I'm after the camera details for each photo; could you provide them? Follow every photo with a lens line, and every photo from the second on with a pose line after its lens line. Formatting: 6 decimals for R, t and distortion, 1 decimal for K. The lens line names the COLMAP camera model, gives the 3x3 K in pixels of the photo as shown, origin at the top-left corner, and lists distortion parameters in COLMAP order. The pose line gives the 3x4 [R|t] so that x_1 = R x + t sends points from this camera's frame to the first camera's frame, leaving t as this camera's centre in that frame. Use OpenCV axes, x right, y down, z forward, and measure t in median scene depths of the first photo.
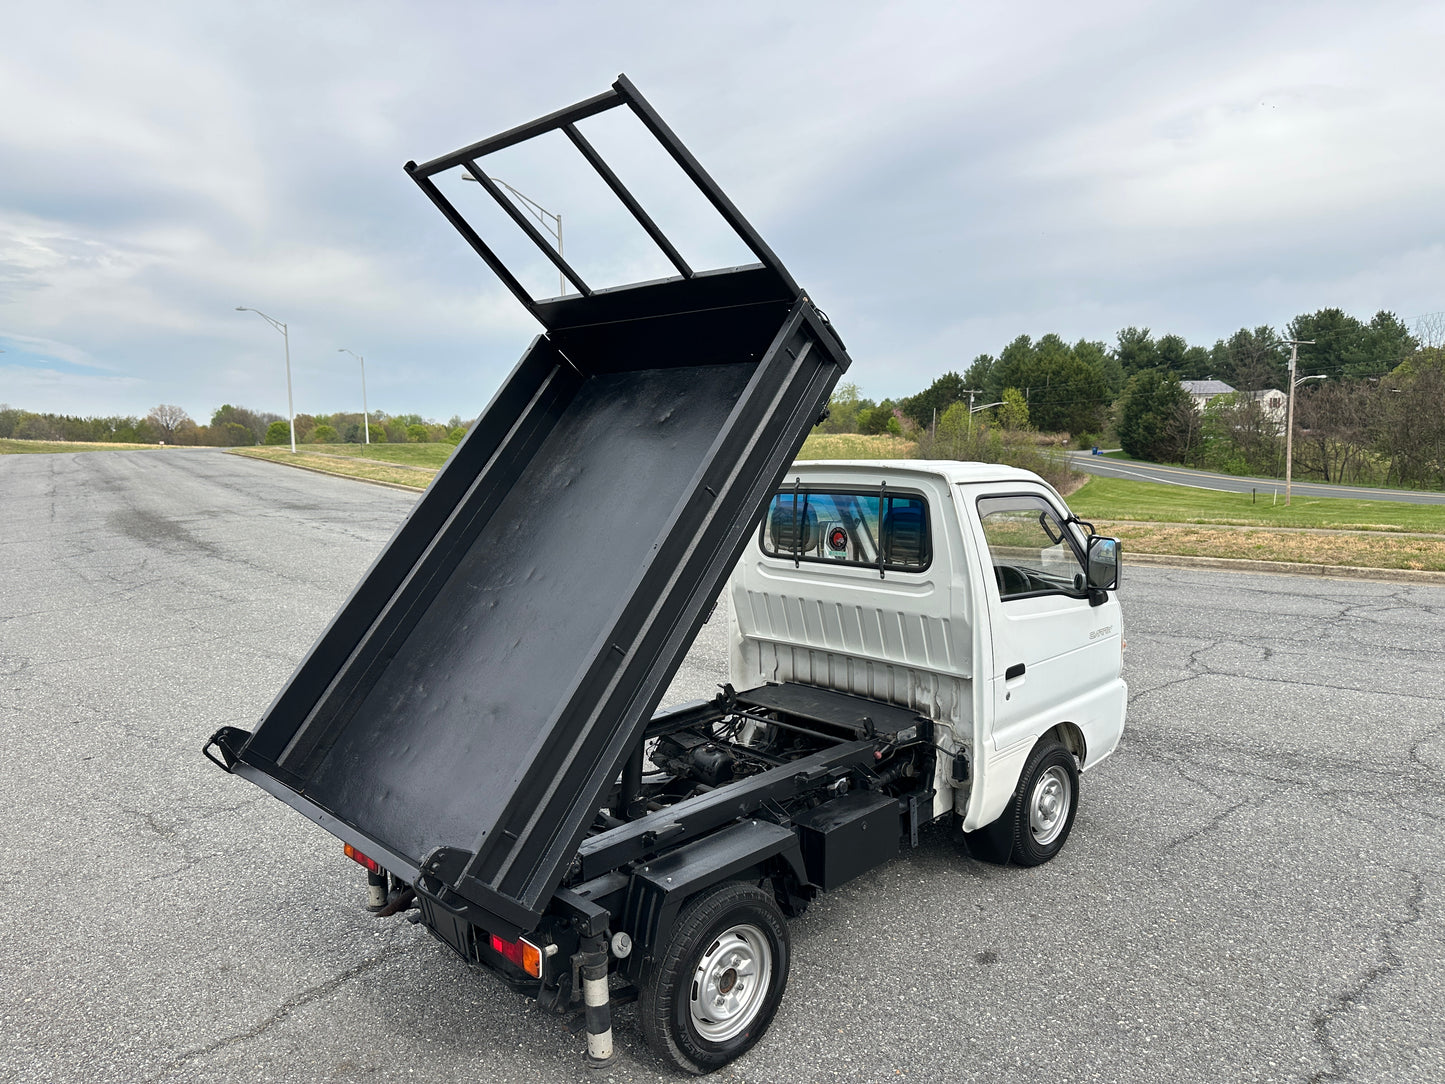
lens RADIAL K [[1021.3, 0, 729.0], [0, 1021.3, 563.1], [0, 0, 1]] dist [0.025949, -0.033557]
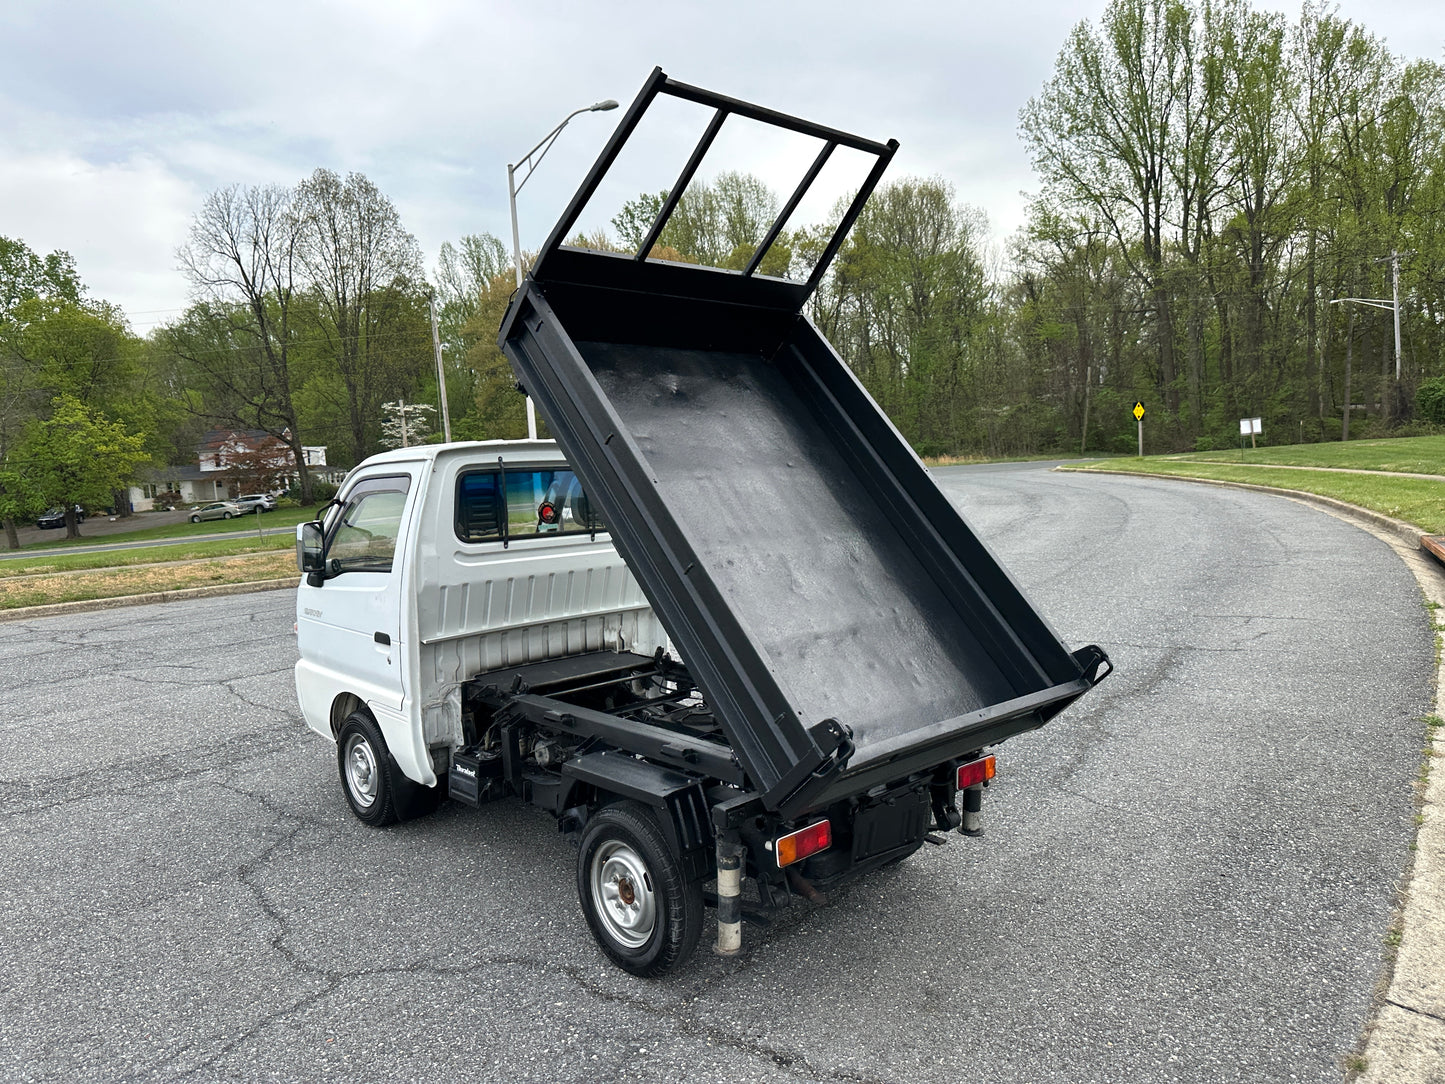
lens RADIAL K [[1021.3, 0, 709.2], [0, 1021.3, 548.9], [0, 0, 1]] dist [0.025949, -0.033557]
pose [[0.010923, -0.072095, 0.997338, -0.929995], [0.157974, 0.984996, 0.069473, -0.032350], [-0.987383, 0.156795, 0.022148, 0.791905]]
